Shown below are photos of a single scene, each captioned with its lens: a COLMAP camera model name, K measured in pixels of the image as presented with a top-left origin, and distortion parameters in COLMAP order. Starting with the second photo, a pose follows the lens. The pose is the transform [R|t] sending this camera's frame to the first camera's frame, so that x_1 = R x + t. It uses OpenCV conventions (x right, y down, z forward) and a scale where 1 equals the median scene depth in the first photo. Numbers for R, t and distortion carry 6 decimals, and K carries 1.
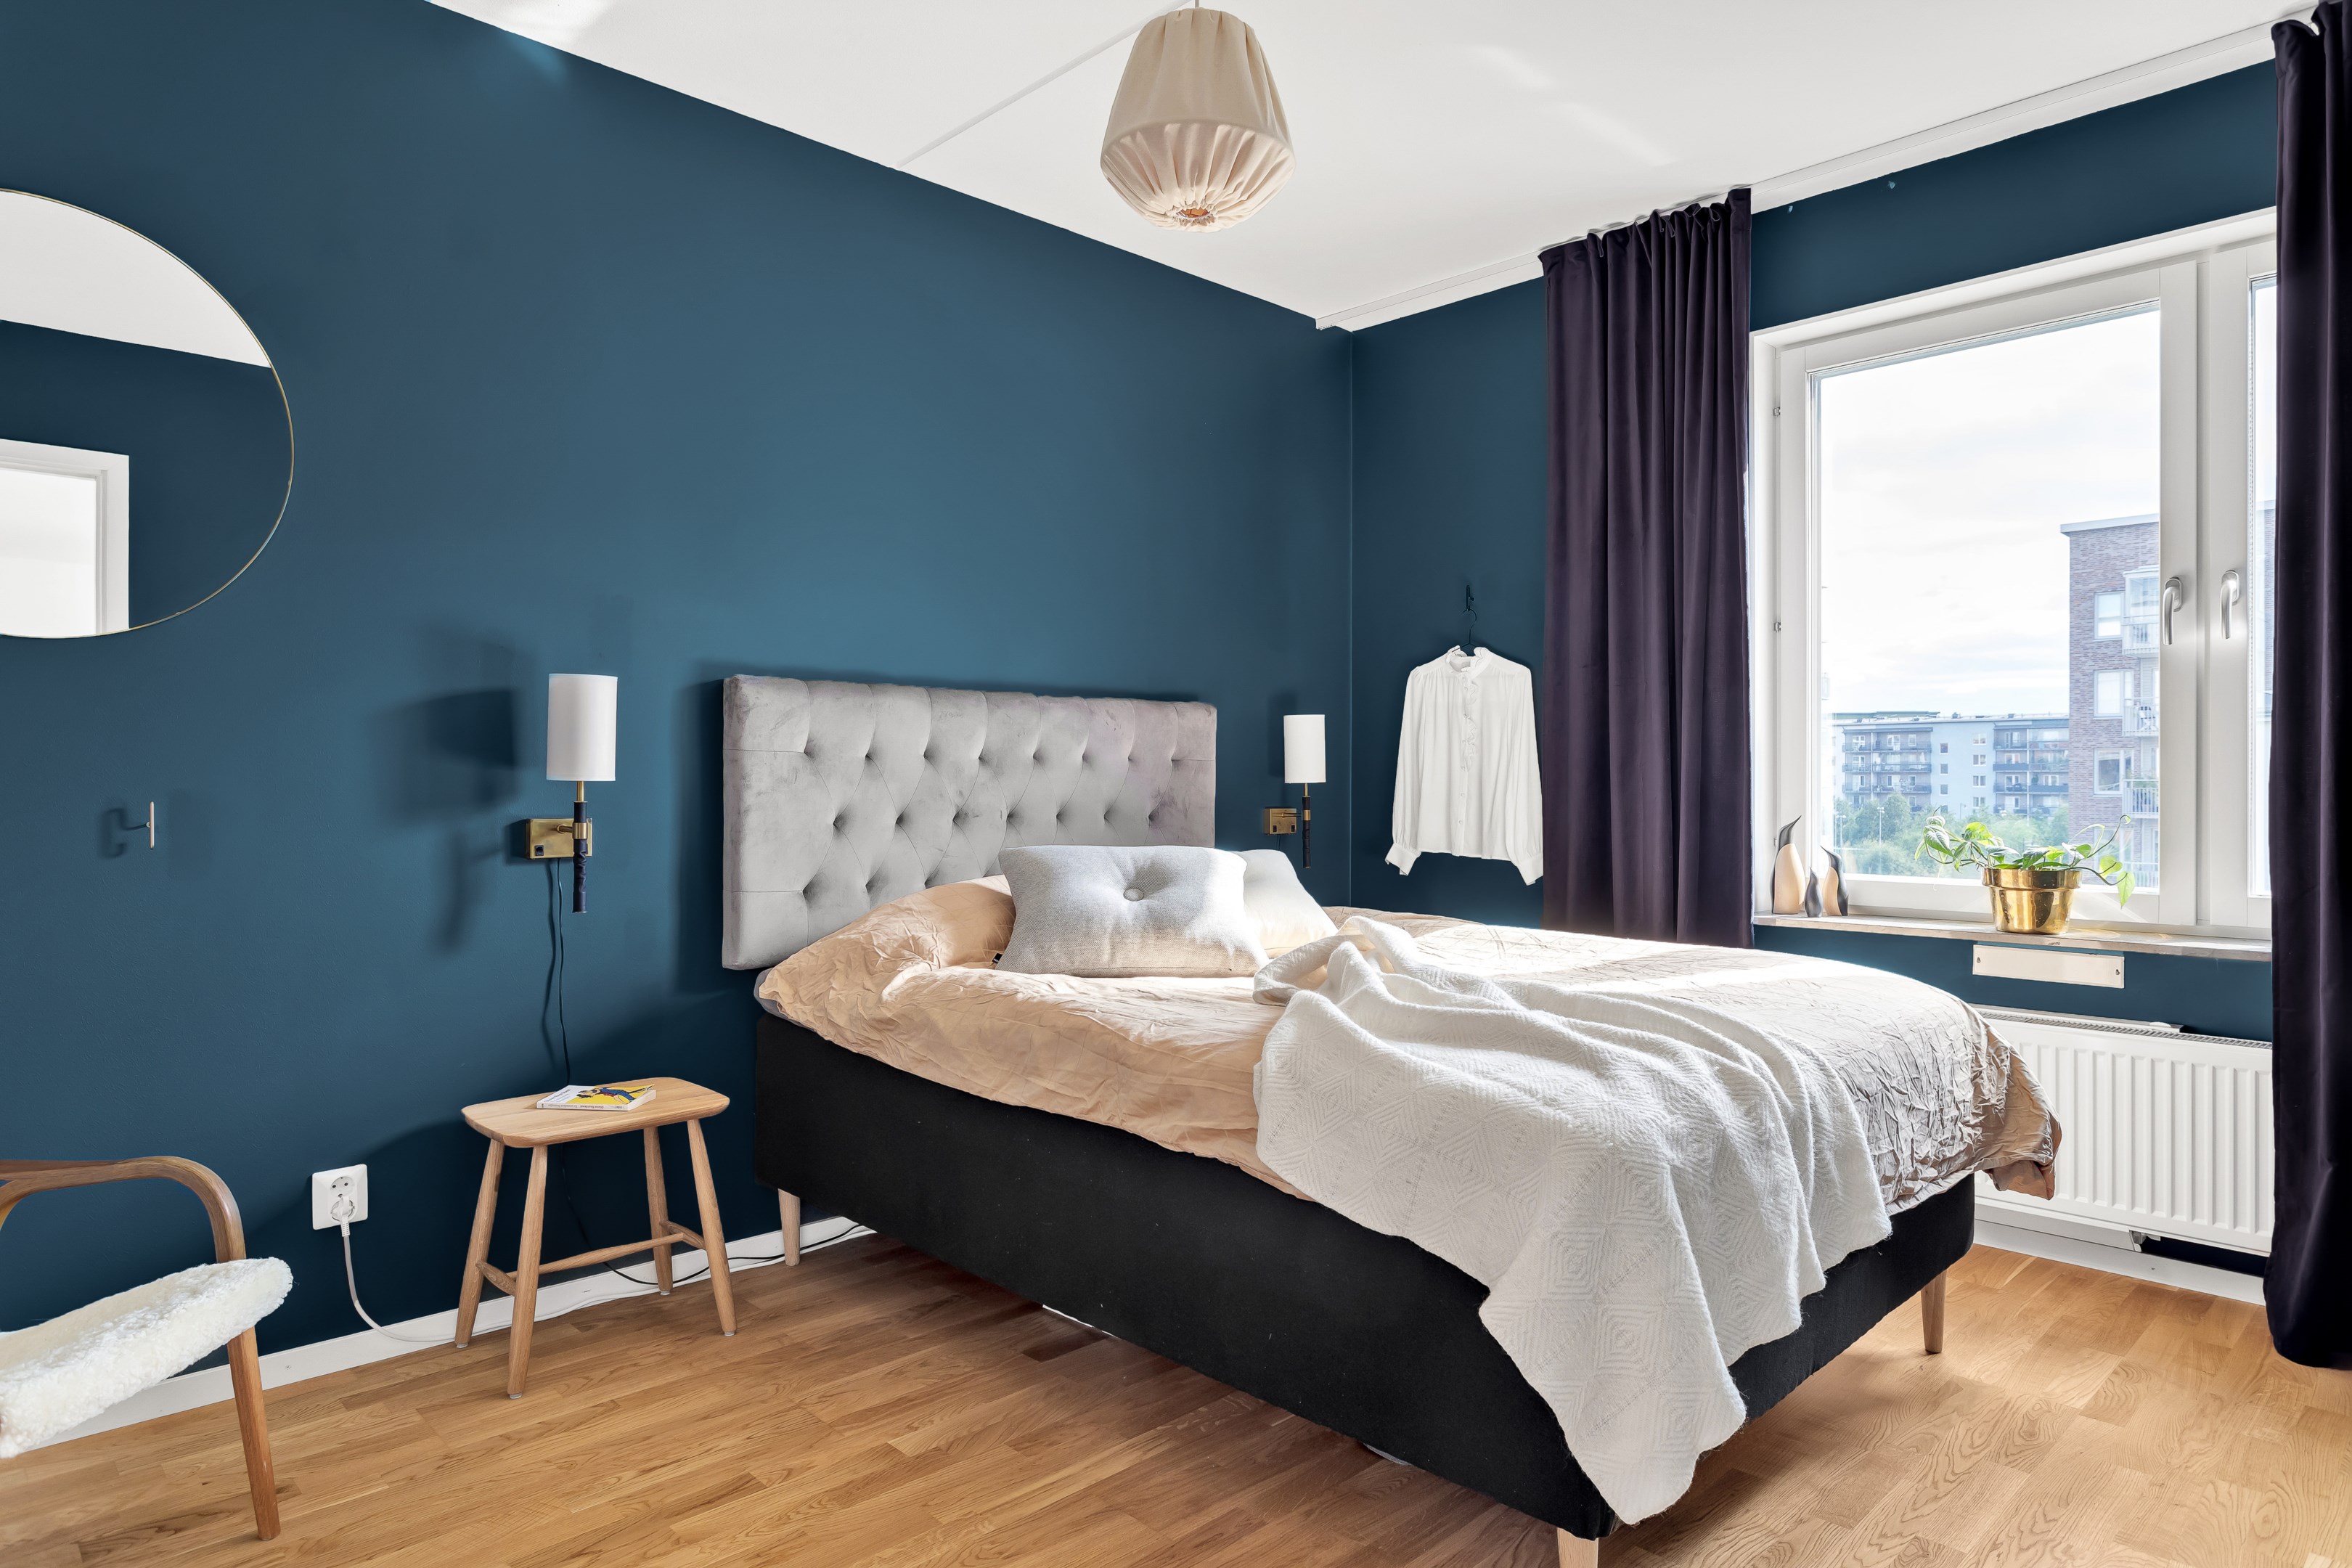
lens RADIAL K [[1409.5, 0, 1184.2], [0, 1409.5, 791.5], [0, 0, 1]] dist [-0.014962, 0.007210]
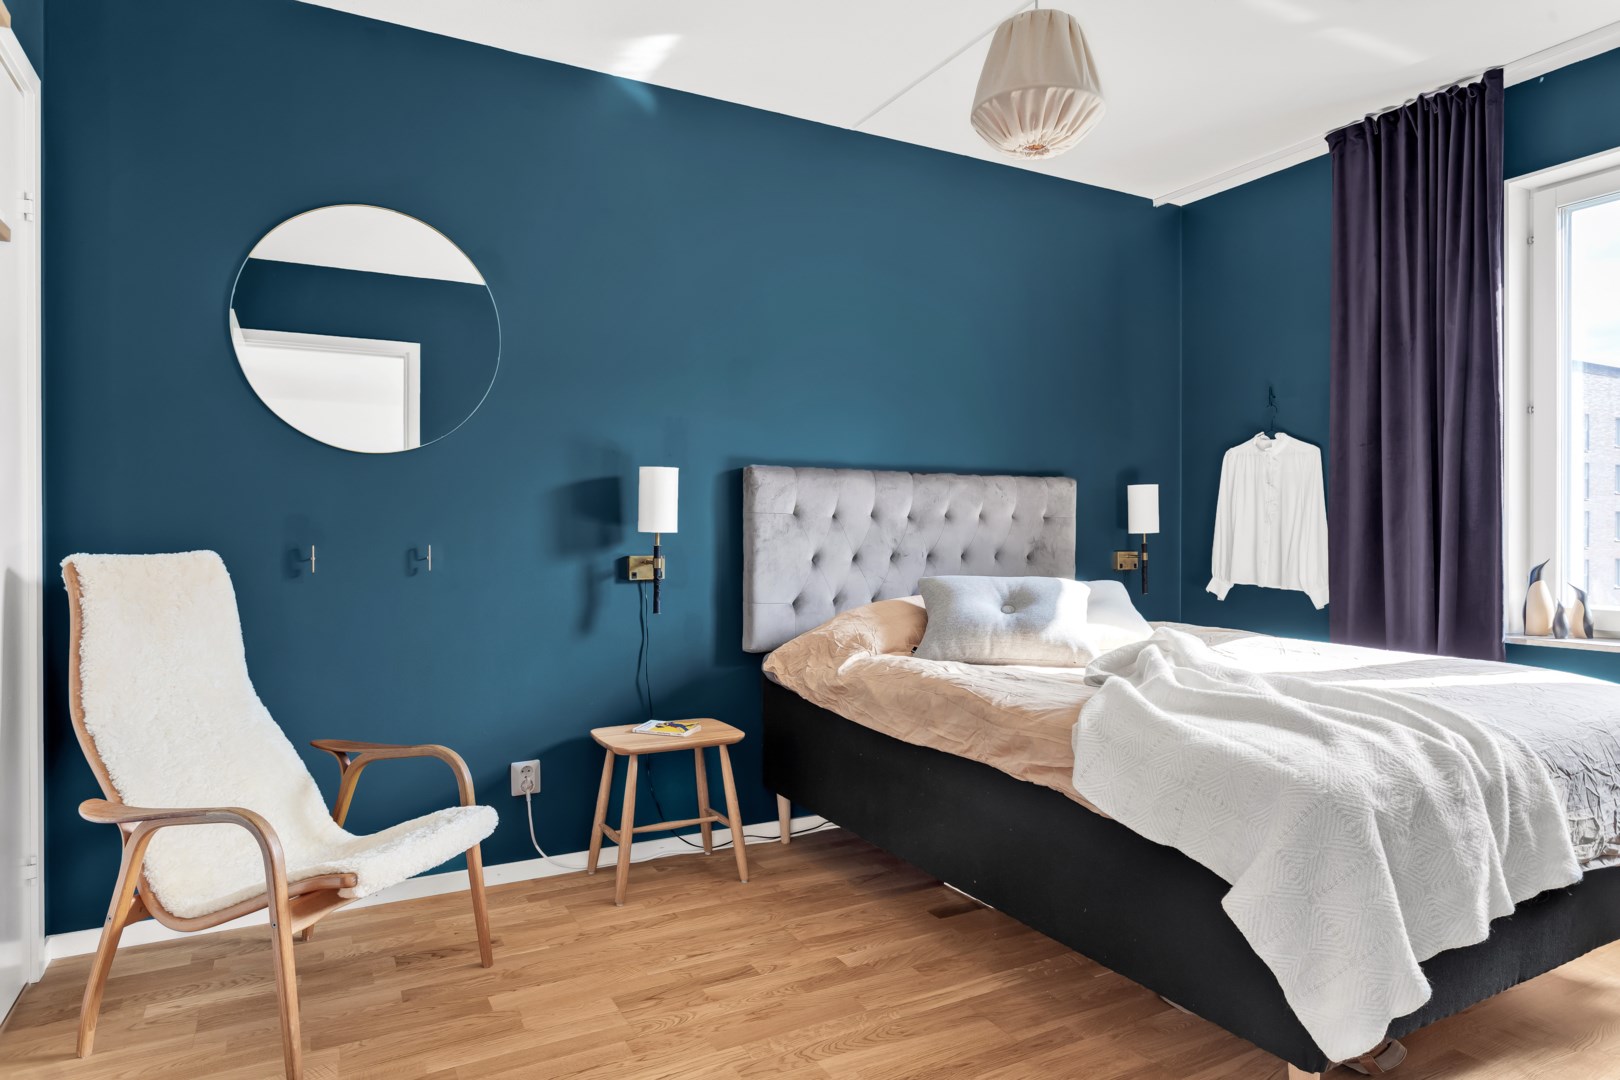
lens RADIAL K [[970.8, 0, 790.5], [0, 970.8, 544.8], [0, 0, 1]] dist [-0.014962, 0.007210]
pose [[0.960513, 0.001707, -0.278232, 0.027002], [-0.000245, 0.999986, 0.005289, 0.000513], [0.278237, -0.005012, 0.960499, -0.031004]]
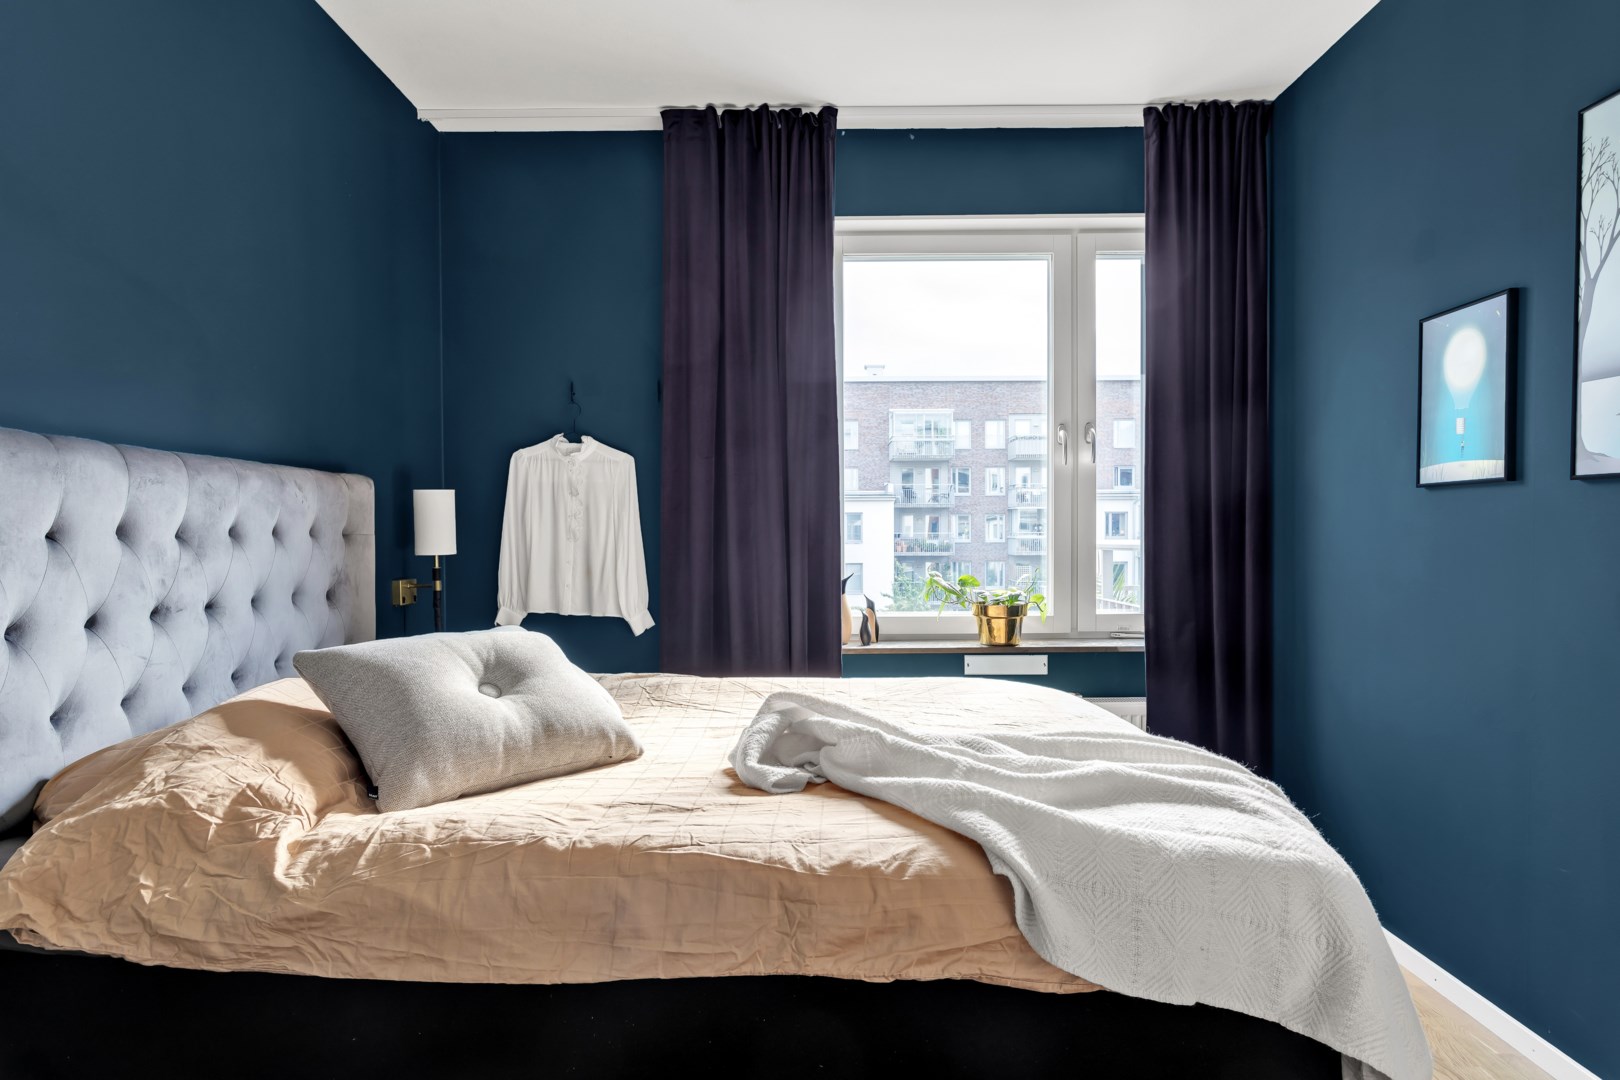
lens RADIAL K [[970.8, 0, 850.0], [0, 970.8, 569.5], [0, 0, 1]] dist [-0.014962, 0.007210]
pose [[0.690347, -0.030593, 0.722831, -0.312056], [0.010864, 0.999431, 0.031924, -0.020836], [-0.723397, -0.014186, 0.690287, 0.395775]]
